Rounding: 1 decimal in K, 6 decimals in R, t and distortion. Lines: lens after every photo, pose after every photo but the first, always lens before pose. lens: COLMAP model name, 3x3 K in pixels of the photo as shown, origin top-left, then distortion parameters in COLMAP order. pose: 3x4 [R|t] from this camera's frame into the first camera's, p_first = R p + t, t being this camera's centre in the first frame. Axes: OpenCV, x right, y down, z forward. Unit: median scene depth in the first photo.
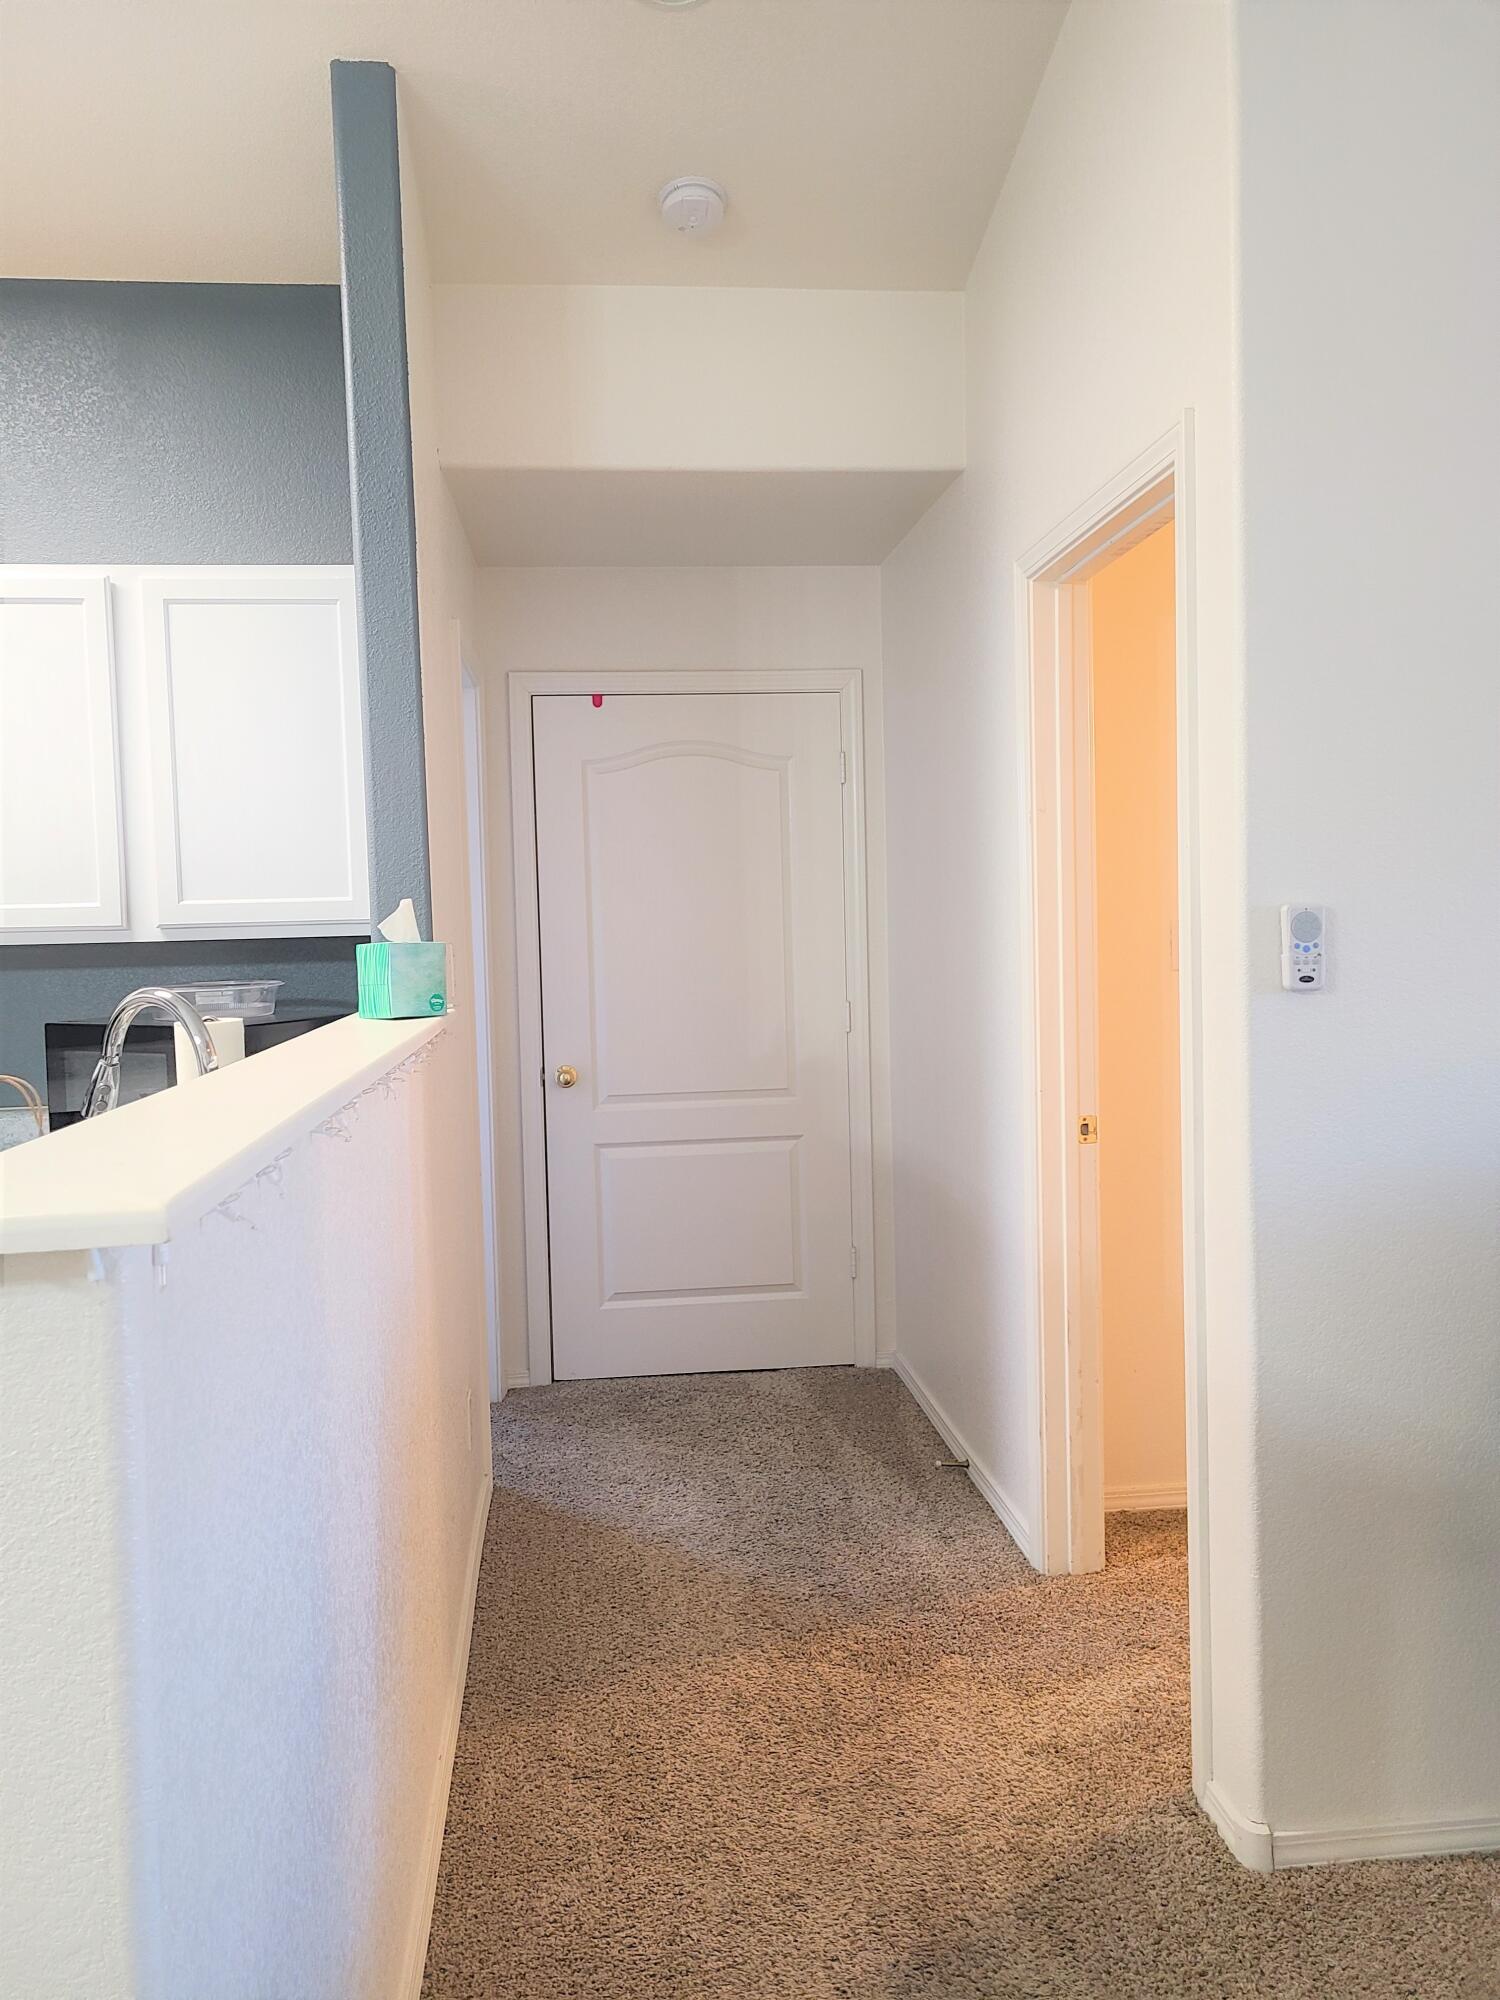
lens RADIAL K [[1506.3, 0, 715.3], [0, 1506.3, 992.0], [0, 0, 1]] dist [0.058217, -0.054789]
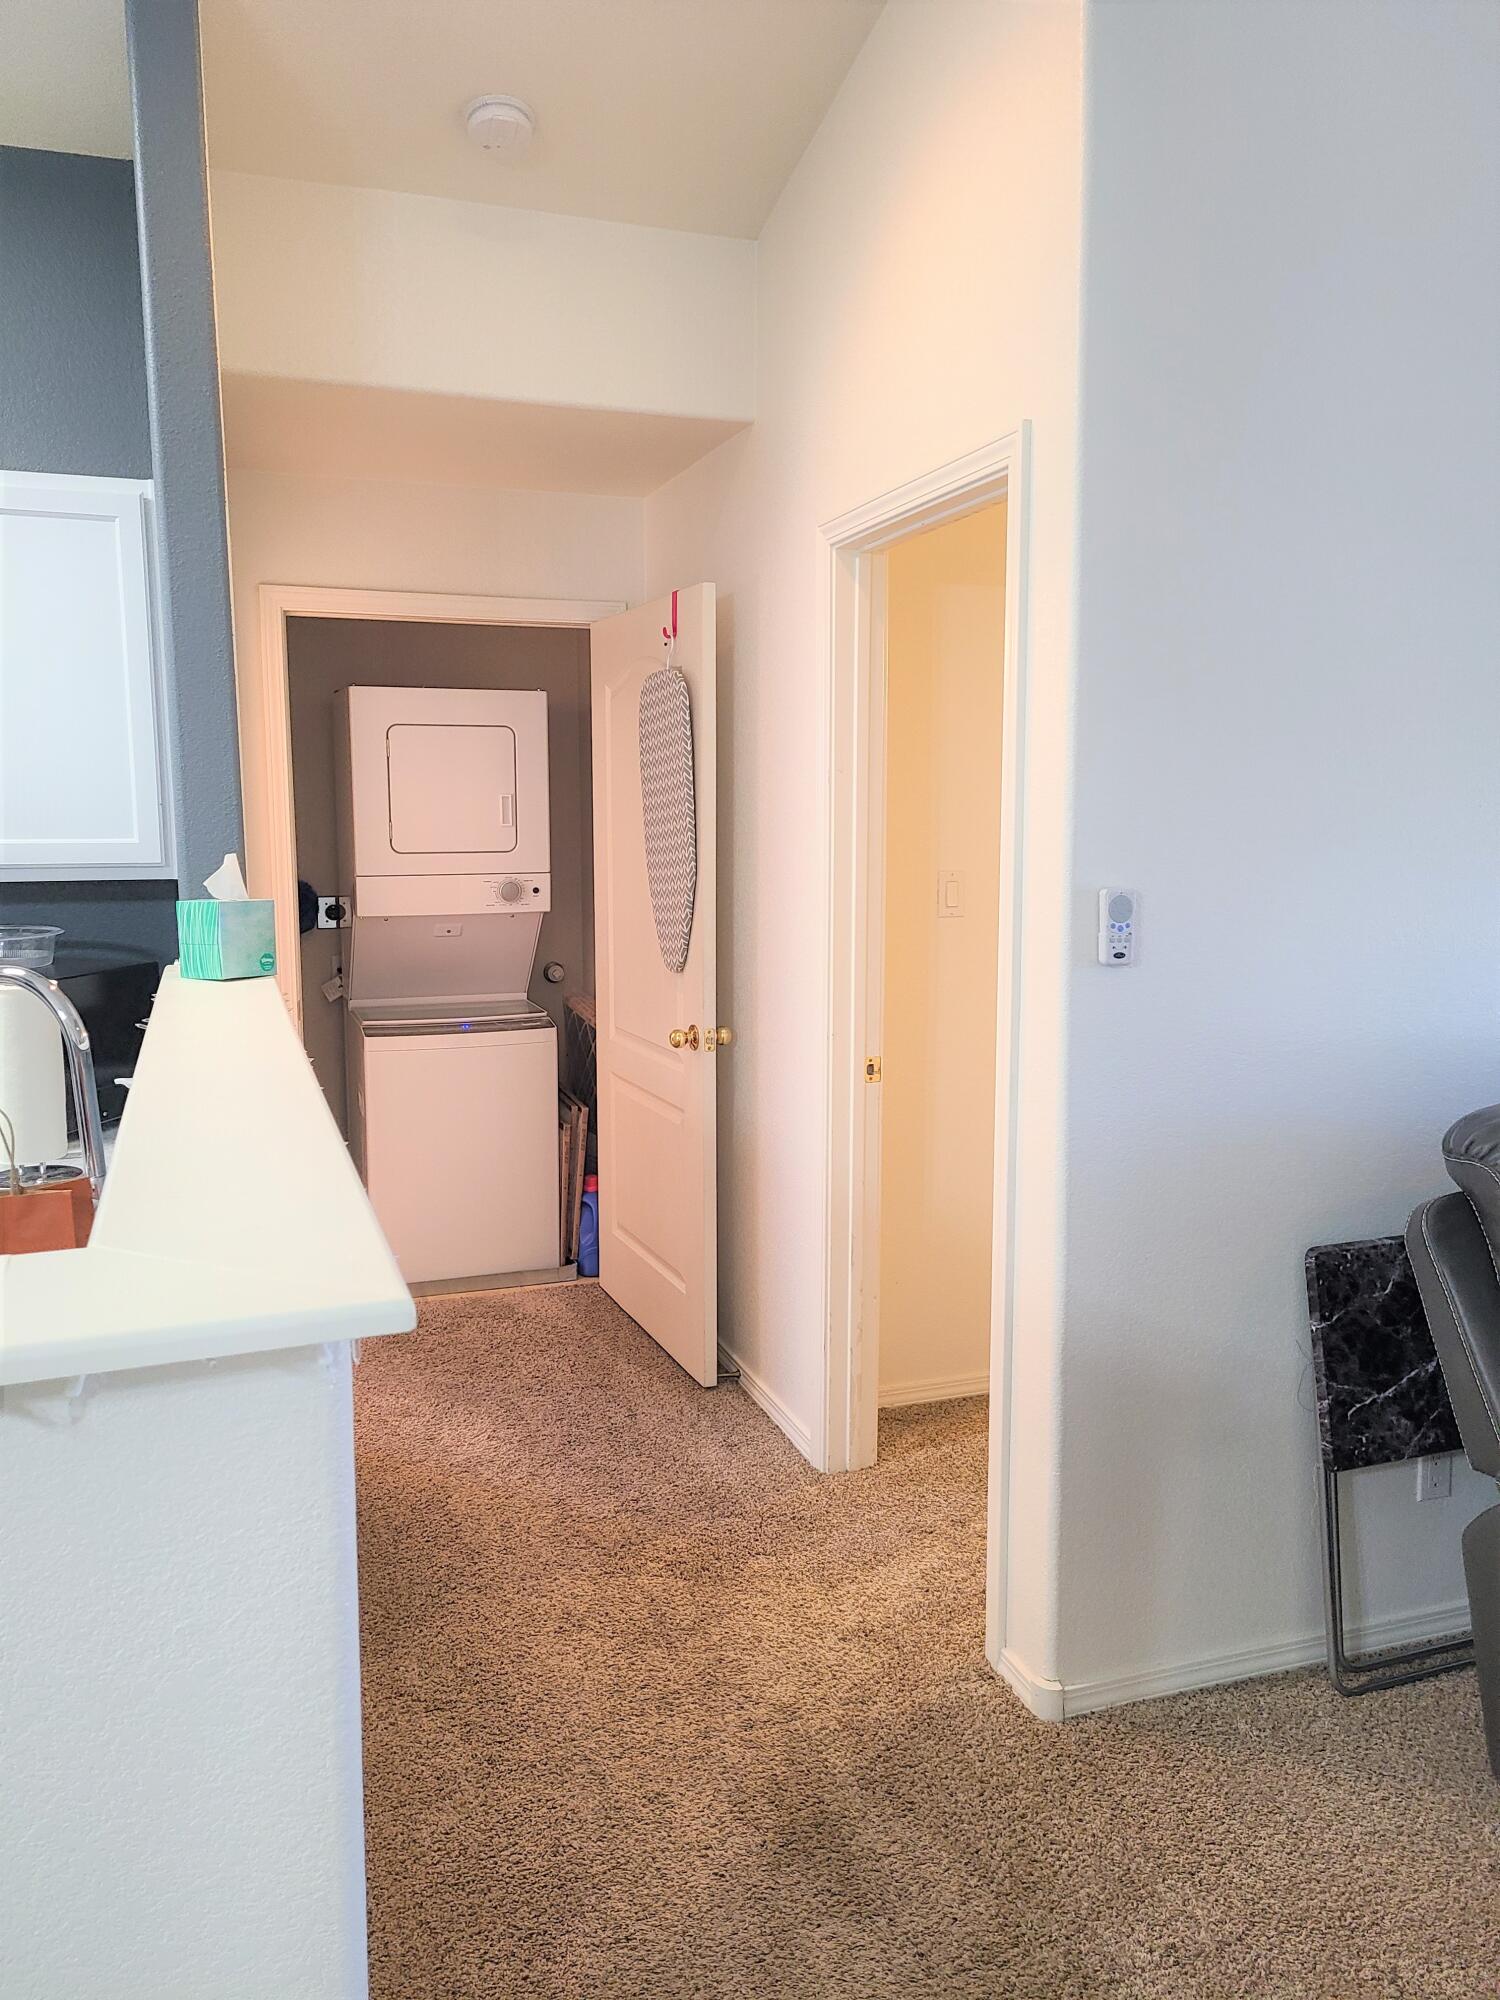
lens RADIAL K [[1506.3, 0, 732.5], [0, 1506.3, 1002.1], [0, 0, 1]] dist [0.058217, -0.054789]
pose [[0.971640, -0.007016, 0.236362, -0.123522], [-0.011524, 0.996967, 0.076966, -0.045414], [-0.236185, -0.077507, 0.968612, -0.016287]]
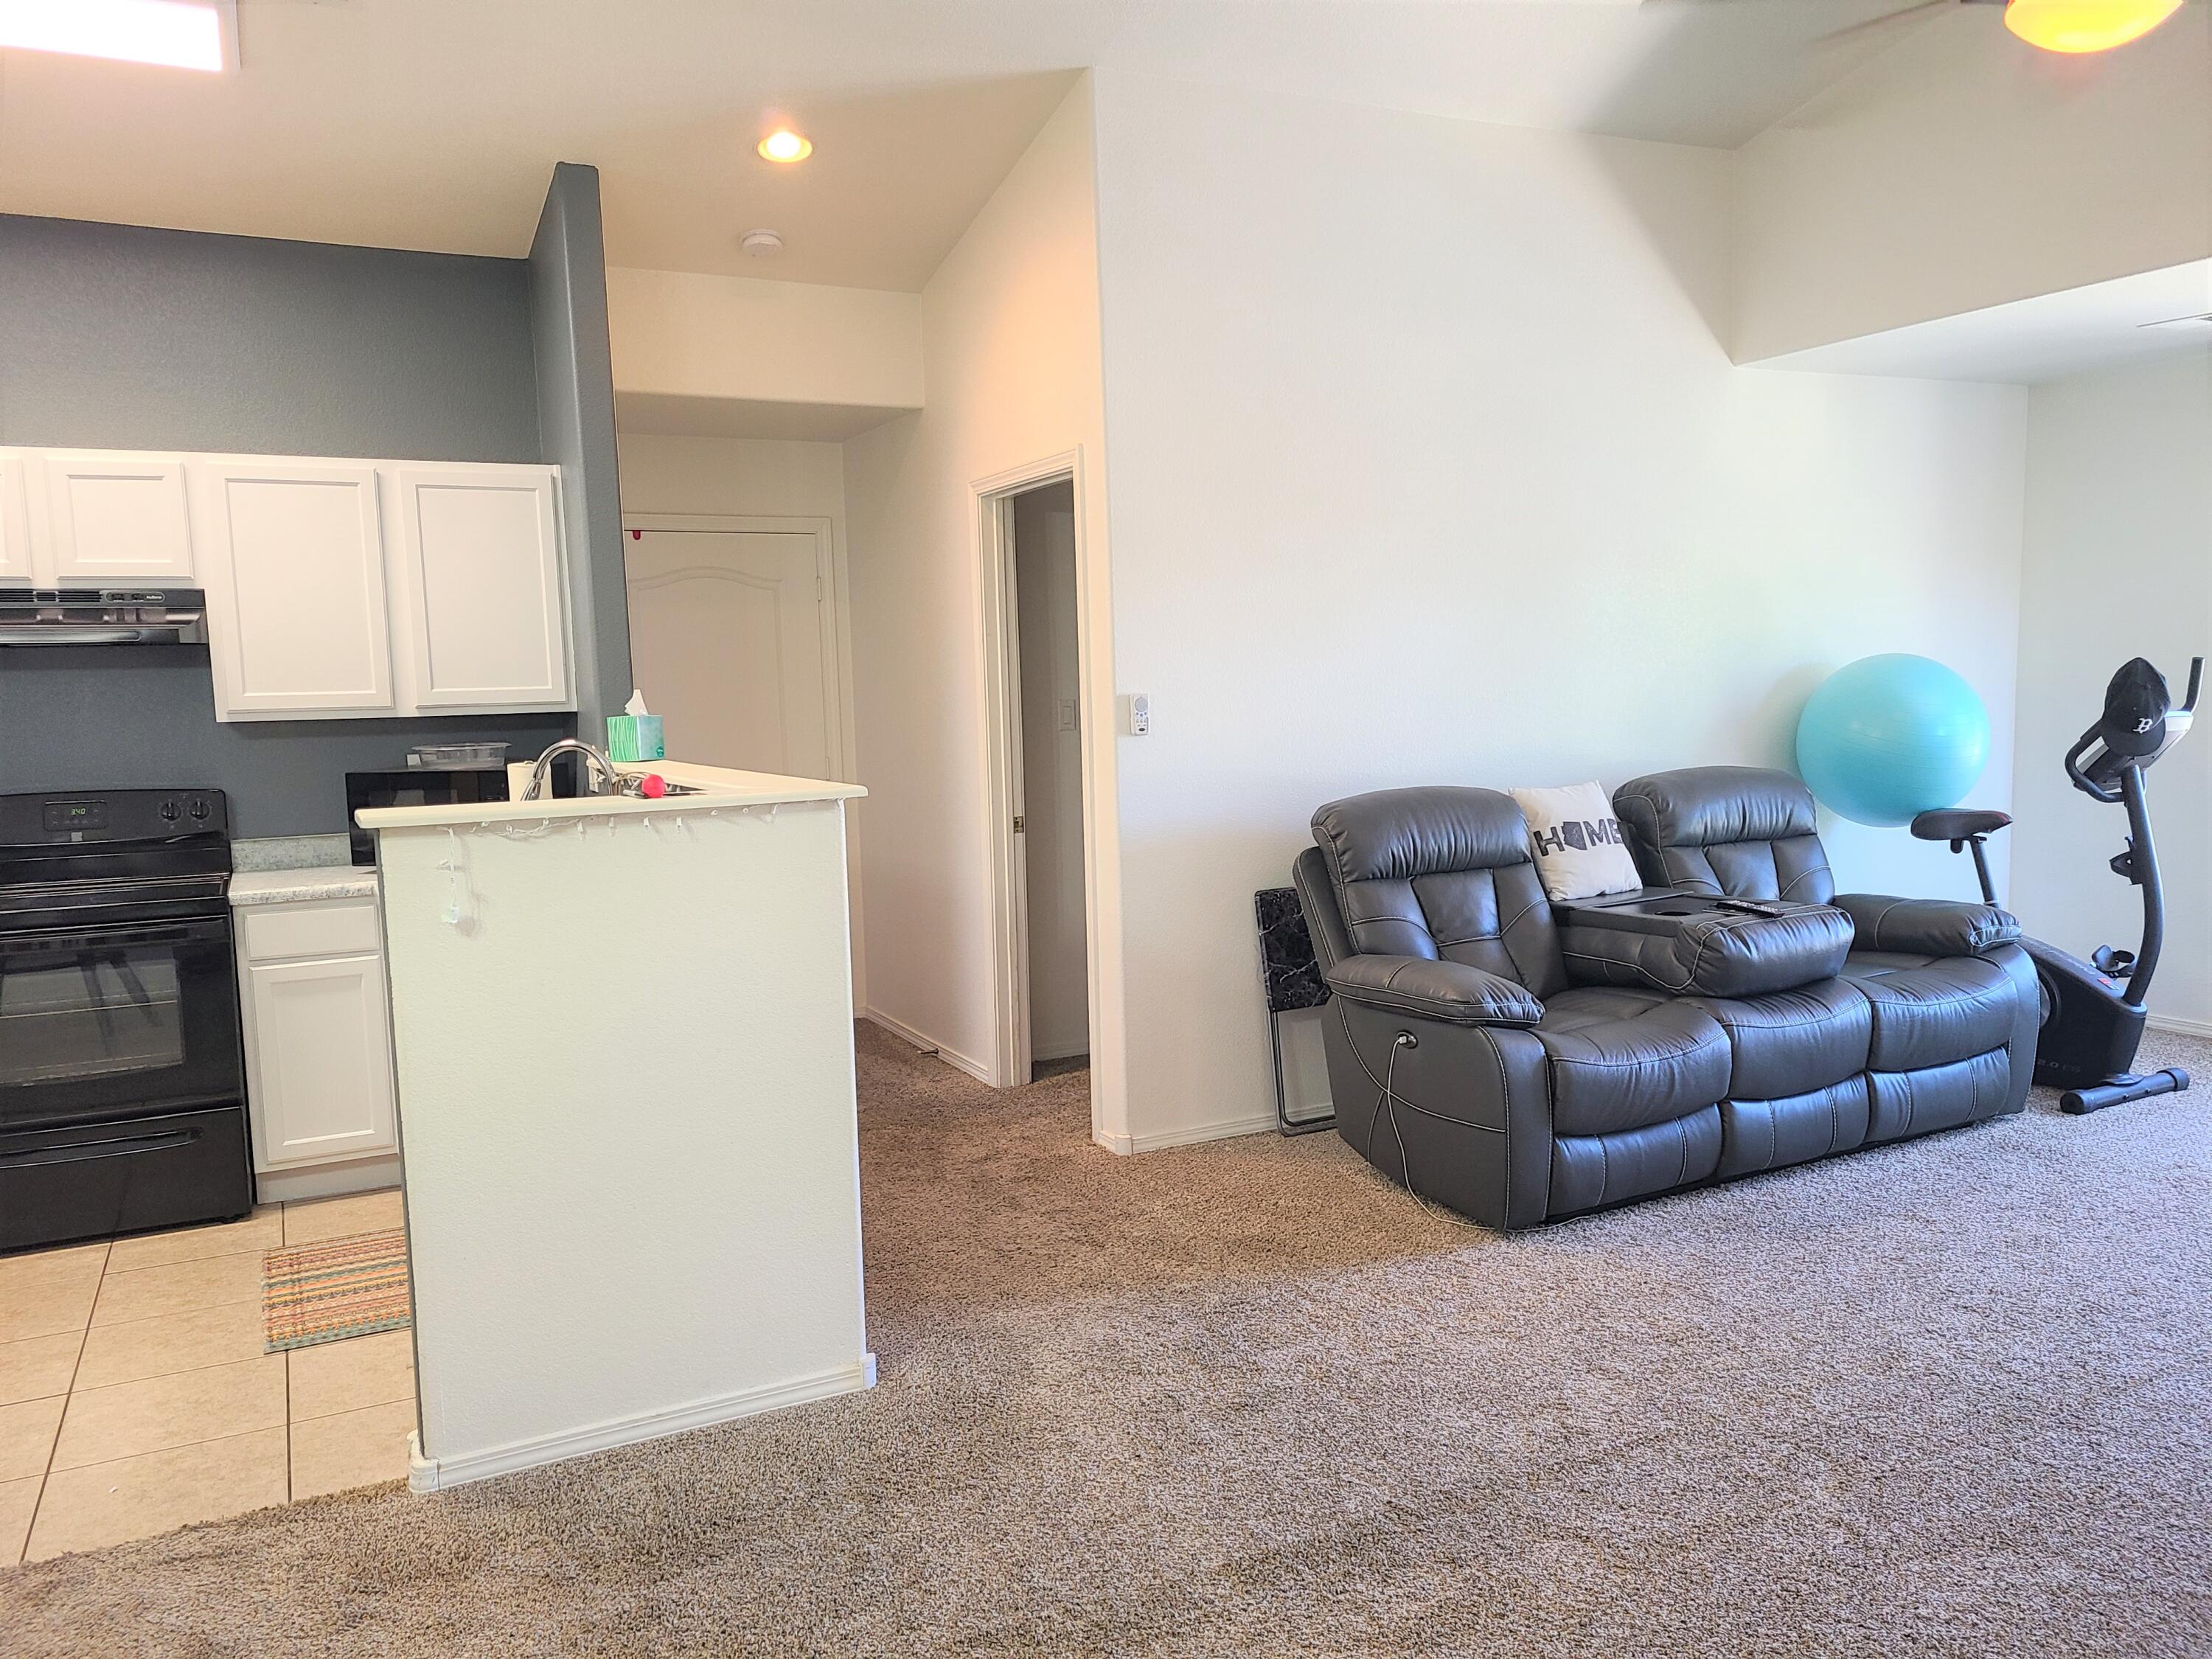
lens RADIAL K [[1666.0, 0, 1104.6], [0, 1666.0, 847.2], [0, 0, 1]] dist [0.058217, -0.054789]
pose [[0.932265, -0.036706, 0.359910, -0.392351], [0.020487, 0.998600, 0.048776, 0.032283], [-0.361197, -0.038099, 0.931711, -0.901489]]
